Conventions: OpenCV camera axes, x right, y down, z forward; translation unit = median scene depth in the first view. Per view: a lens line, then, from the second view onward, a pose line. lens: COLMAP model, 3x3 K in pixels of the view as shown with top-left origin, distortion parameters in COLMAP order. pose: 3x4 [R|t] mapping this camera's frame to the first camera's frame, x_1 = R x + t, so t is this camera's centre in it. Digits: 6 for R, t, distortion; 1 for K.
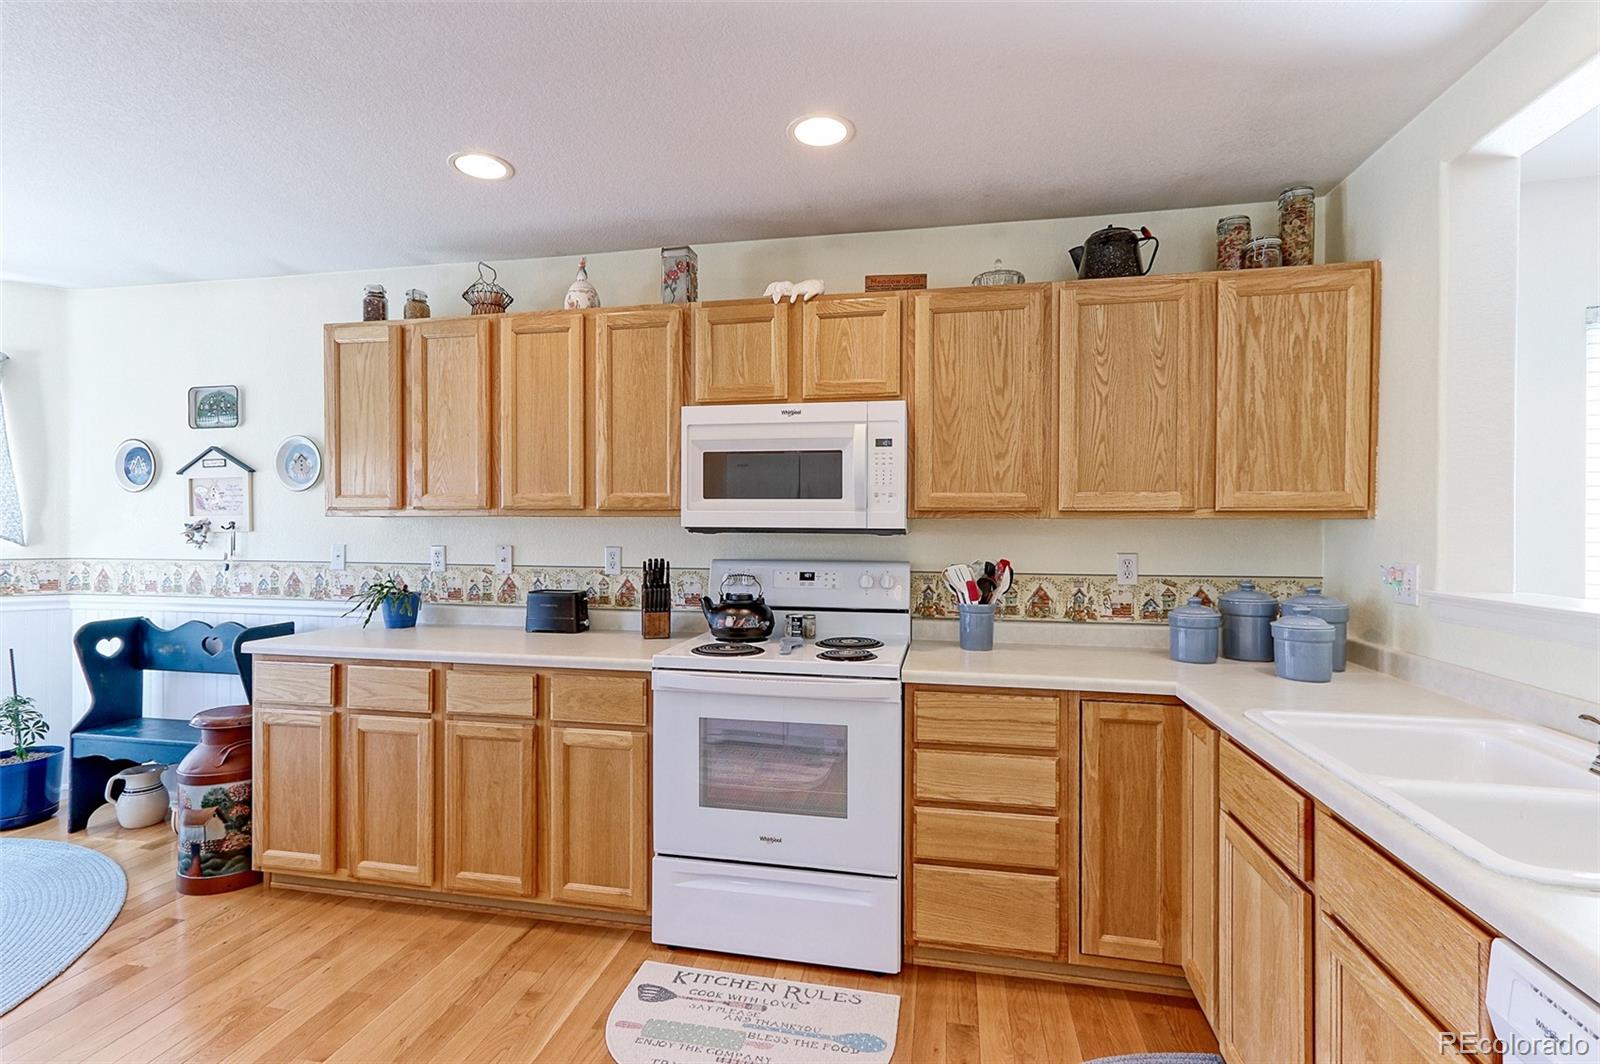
lens RADIAL K [[743.4, 0, 800.0], [0, 743.4, 532.0], [0, 0, 1]] dist [-0.011781, 0.000500]
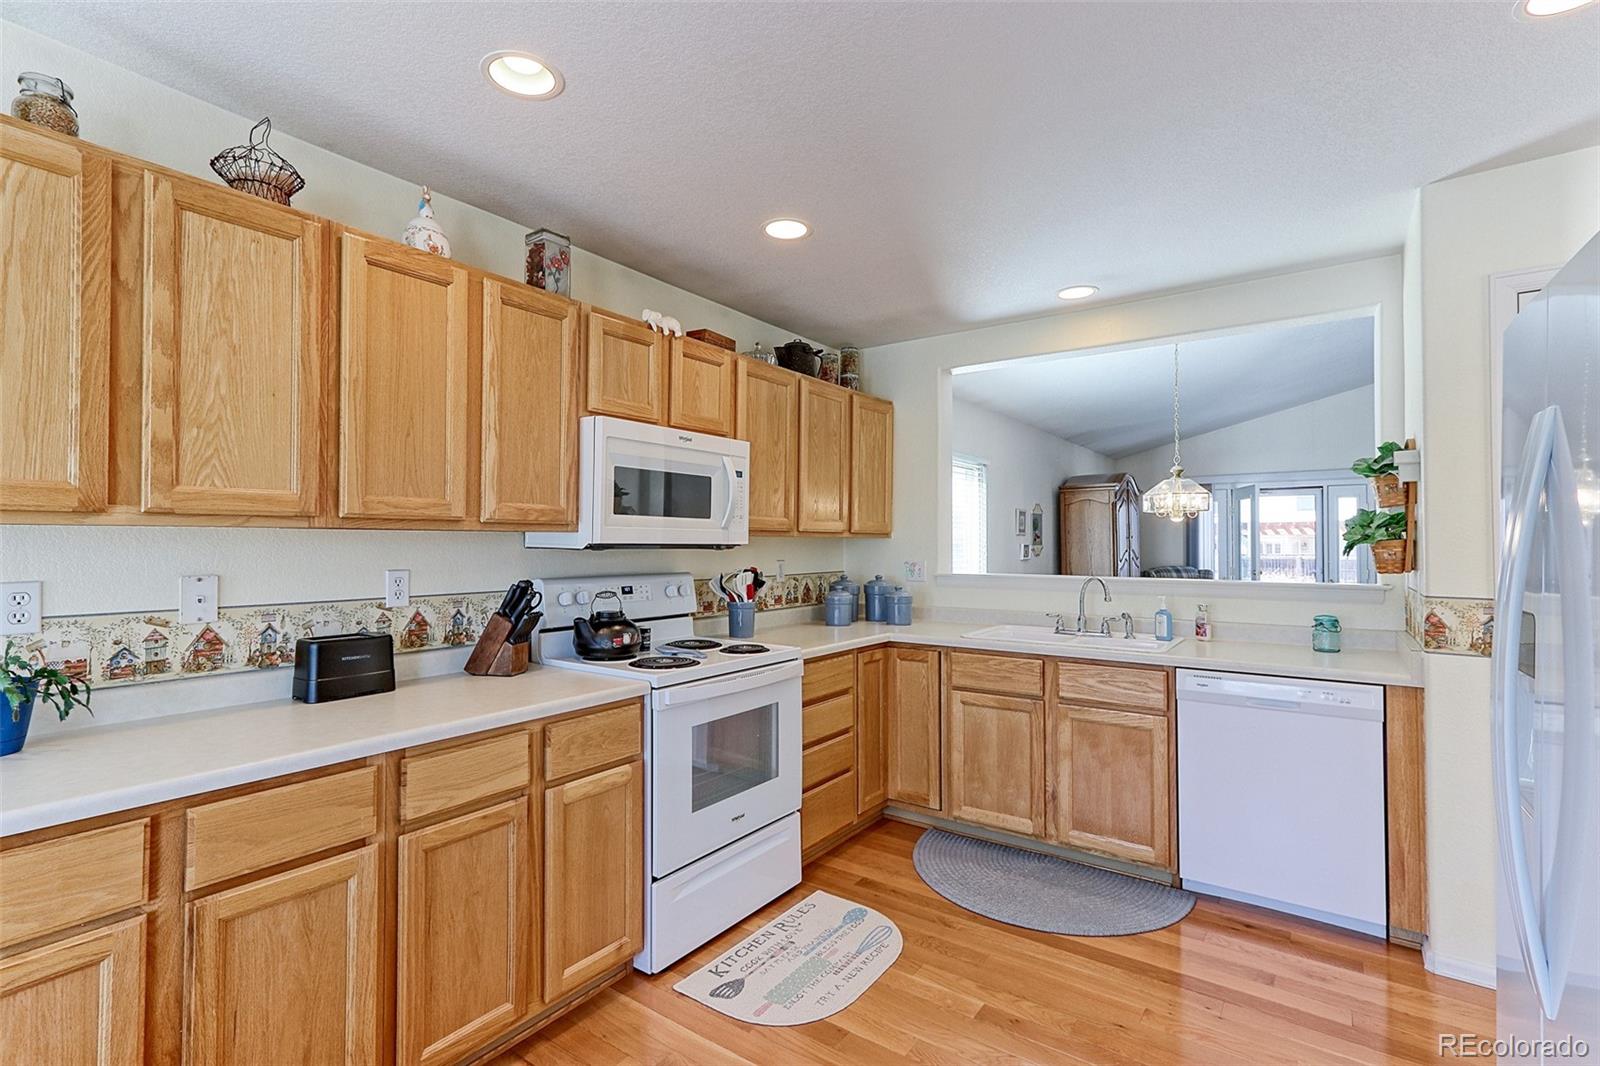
lens RADIAL K [[738.3, 0, 800.0], [0, 738.3, 533.0], [0, 0, 1]] dist [-0.002251, 0.000291]
pose [[0.409870, 0.010095, 0.912088, -0.900981], [0.009081, 0.999844, -0.015147, -0.002975], [-0.912099, 0.014491, 0.409715, 0.382750]]
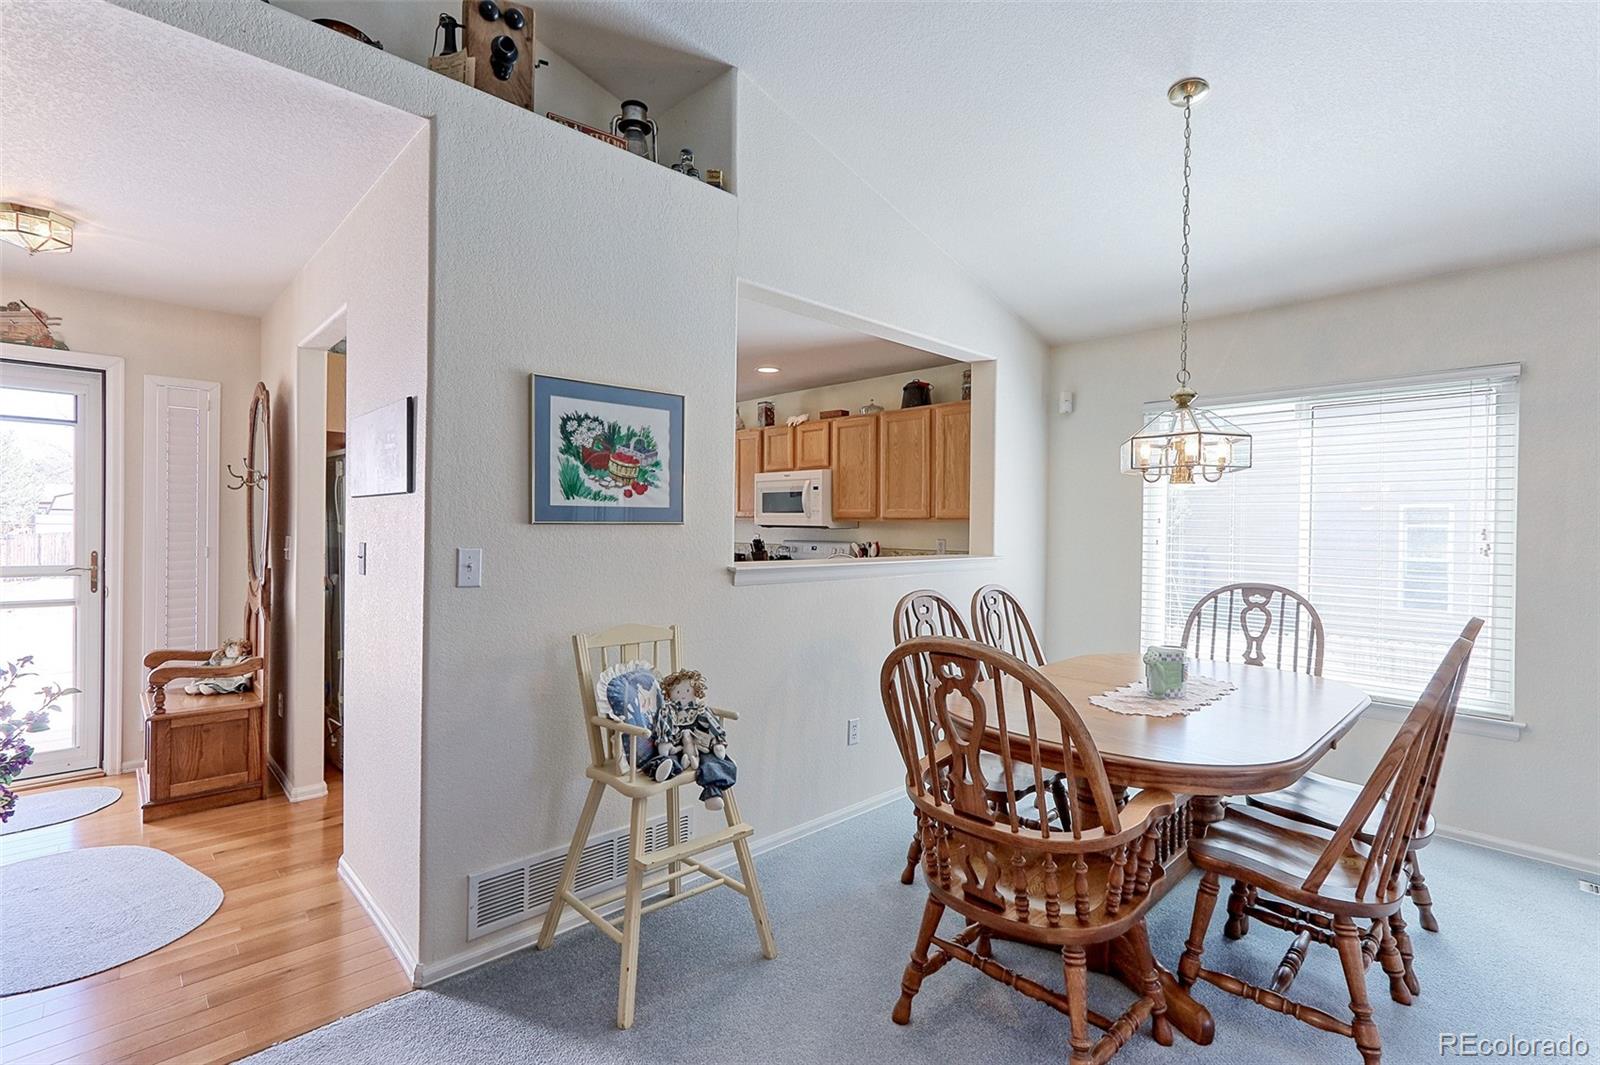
lens RADIAL K [[737.1, 0, 781.4], [0, 737.1, 537.1], [0, 0, 1]] dist [0.000346, 0.000731]
pose [[0.807647, 0.014657, -0.589484, 1.289448], [-0.011787, 0.999893, 0.008713, 0.010160], [0.589549, -0.000088, 0.807733, -0.840296]]
